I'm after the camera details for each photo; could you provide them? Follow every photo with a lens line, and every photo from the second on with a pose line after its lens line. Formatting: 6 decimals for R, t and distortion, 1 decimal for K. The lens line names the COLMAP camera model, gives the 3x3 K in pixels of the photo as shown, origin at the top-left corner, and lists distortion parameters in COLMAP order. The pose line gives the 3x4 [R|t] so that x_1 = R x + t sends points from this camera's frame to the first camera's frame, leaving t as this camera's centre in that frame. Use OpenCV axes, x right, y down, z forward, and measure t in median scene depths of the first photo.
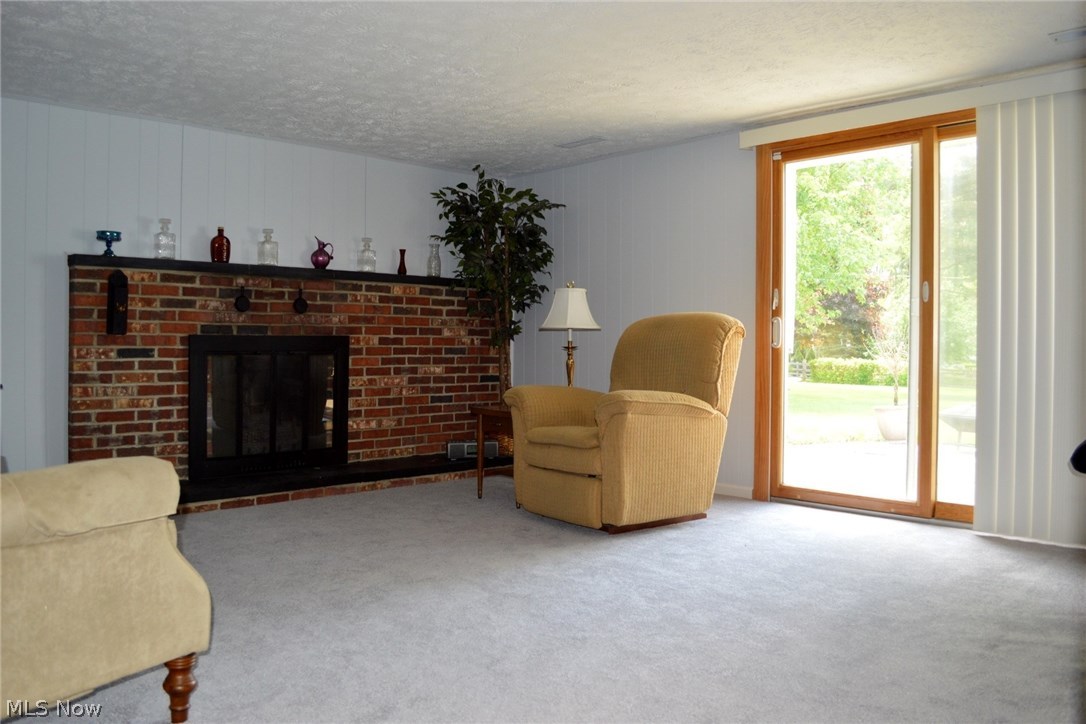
lens RADIAL K [[862.0, 0, 543.2], [0, 862.0, 359.1], [0, 0, 1]] dist [-0.075007, -0.001190]
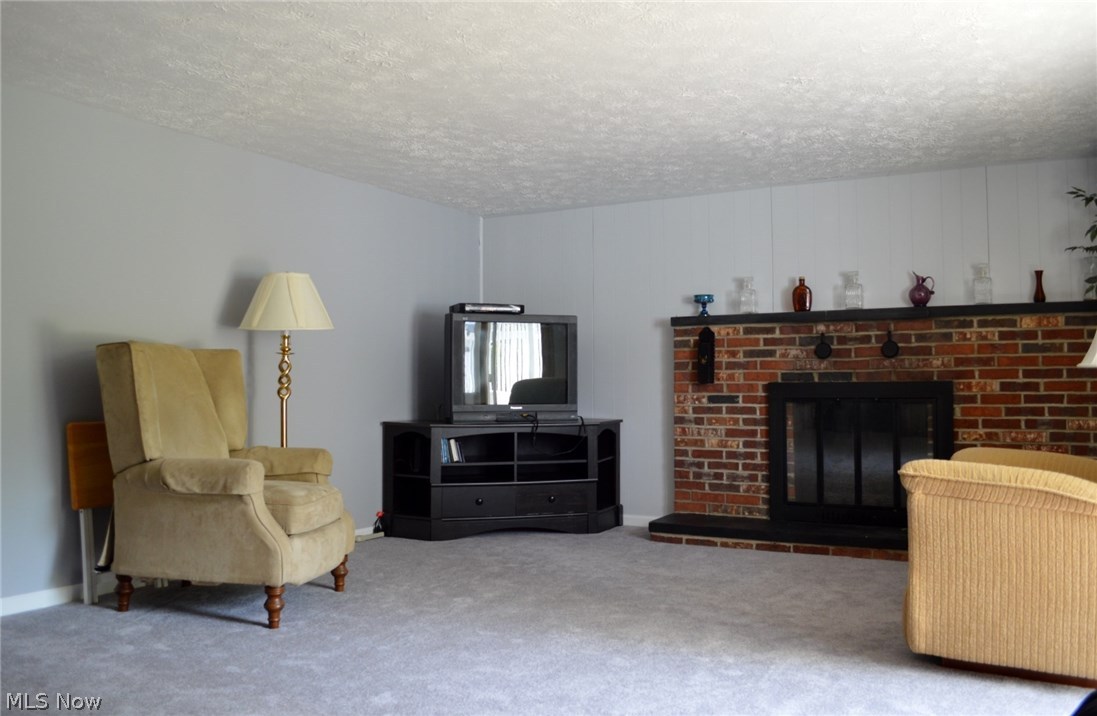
lens RADIAL K [[853.0, 0, 548.6], [0, 853.0, 359.0], [0, 0, 1]] dist [-0.058167, -0.004422]
pose [[0.331488, -0.041012, -0.942568, 0.484858], [-0.016221, 0.998659, -0.049157, -0.001174], [0.943320, 0.031584, 0.330378, 0.380339]]
